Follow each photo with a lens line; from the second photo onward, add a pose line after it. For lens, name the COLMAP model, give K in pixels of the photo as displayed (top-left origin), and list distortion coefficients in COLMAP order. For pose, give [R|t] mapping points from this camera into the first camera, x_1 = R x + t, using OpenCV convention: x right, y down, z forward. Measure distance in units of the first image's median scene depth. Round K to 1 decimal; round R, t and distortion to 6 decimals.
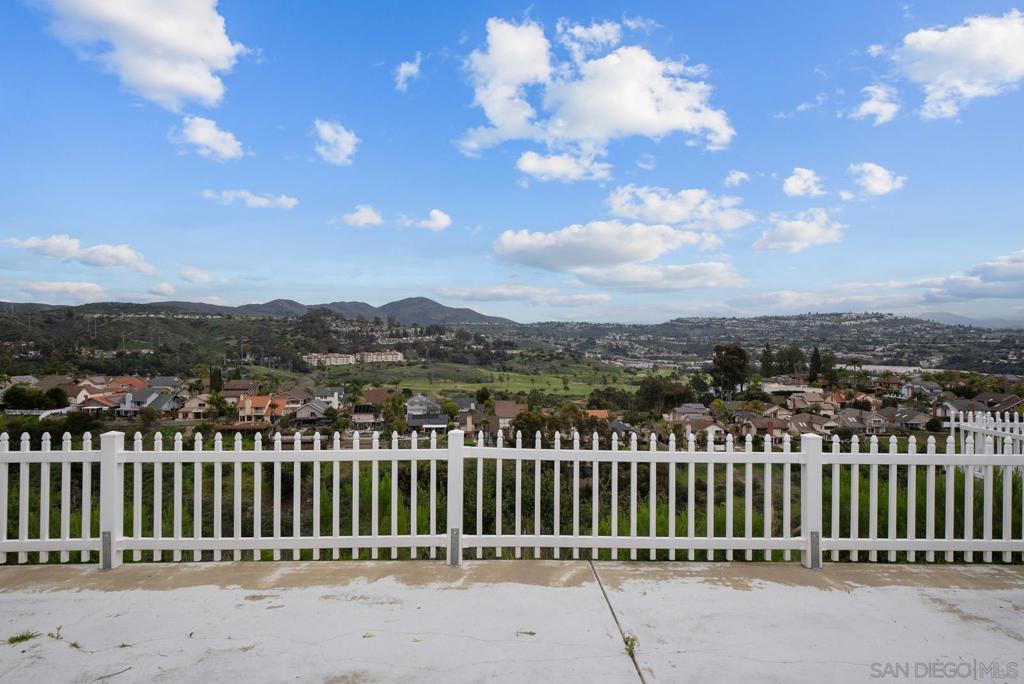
lens RADIAL K [[680.2, 0, 508.0], [0, 680.2, 342.0], [0, 0, 1]] dist [0.026539, 0.005157]
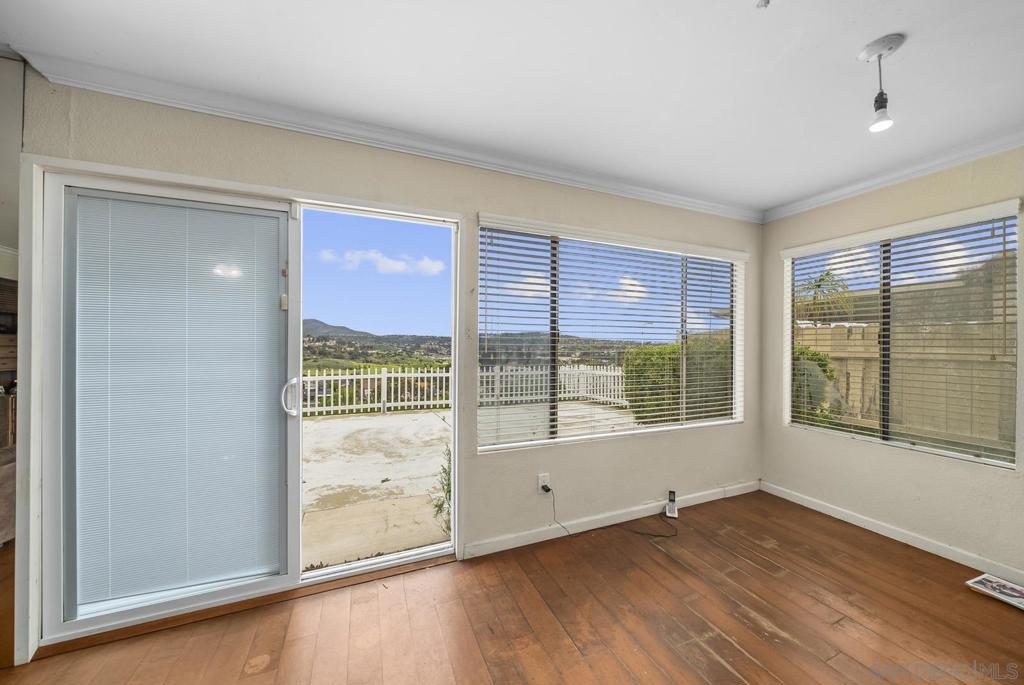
lens RADIAL K [[360.3, 0, 519.5], [0, 360.3, 341.3], [0, 0, 1]] dist [-0.021237, 0.001165]
pose [[0.922320, 0.003811, 0.386408, -0.123521], [0.001182, 0.999919, -0.012683, 0.031163], [-0.386425, 0.012155, 0.922241, -0.605923]]
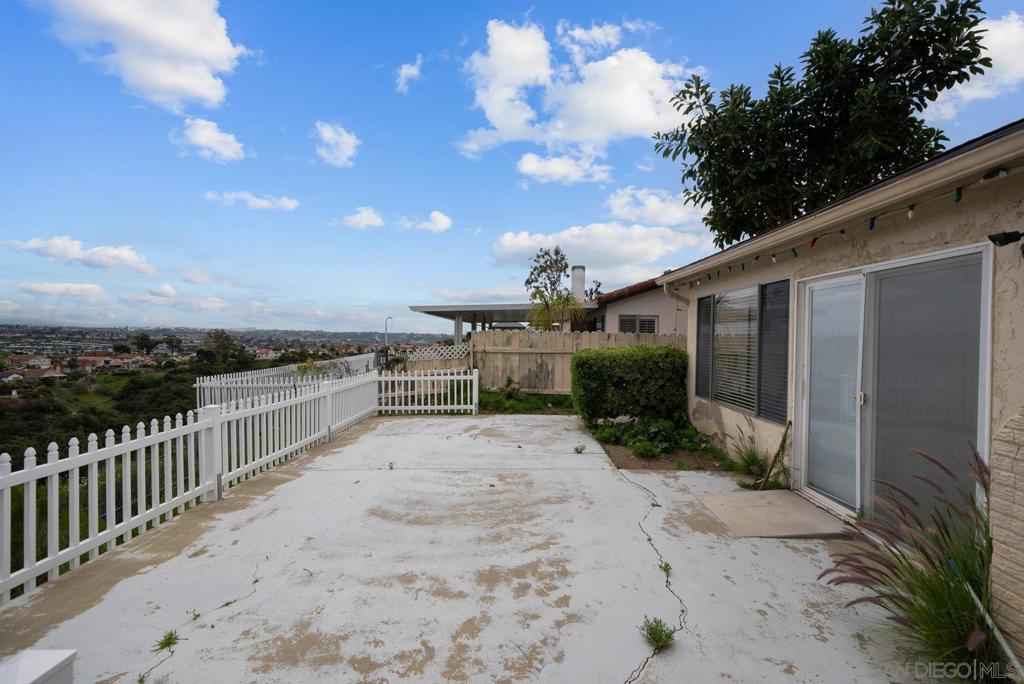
lens RADIAL K [[455.9, 0, 512.1], [0, 455.9, 343.8], [0, 0, 1]] dist [0.010555, 0.000223]
pose [[0.050671, -0.021124, 0.998492, -0.887894], [-0.000002, 0.999776, 0.021151, -0.016813], [-0.998715, -0.001073, 0.050659, 0.302970]]
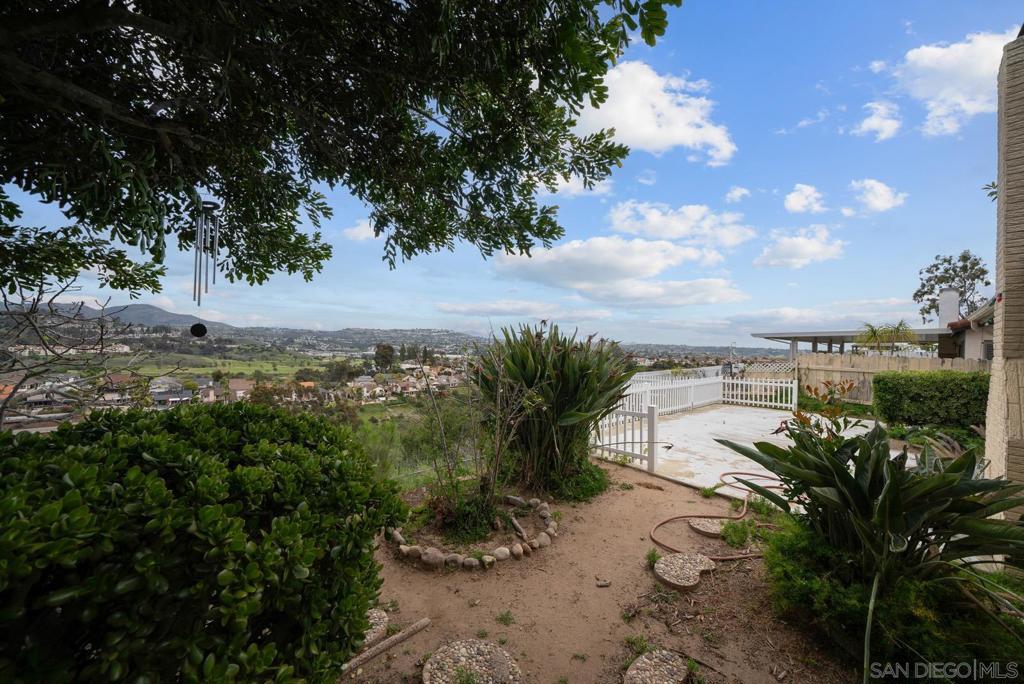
lens RADIAL K [[360.3, 0, 515.4], [0, 360.3, 339.2], [0, 0, 1]] dist [-0.021237, 0.001165]
pose [[0.775754, 0.023587, 0.630594, -1.631656], [-0.018144, 0.999722, -0.015074, -0.052791], [-0.630774, 0.000252, 0.775966, -0.027727]]
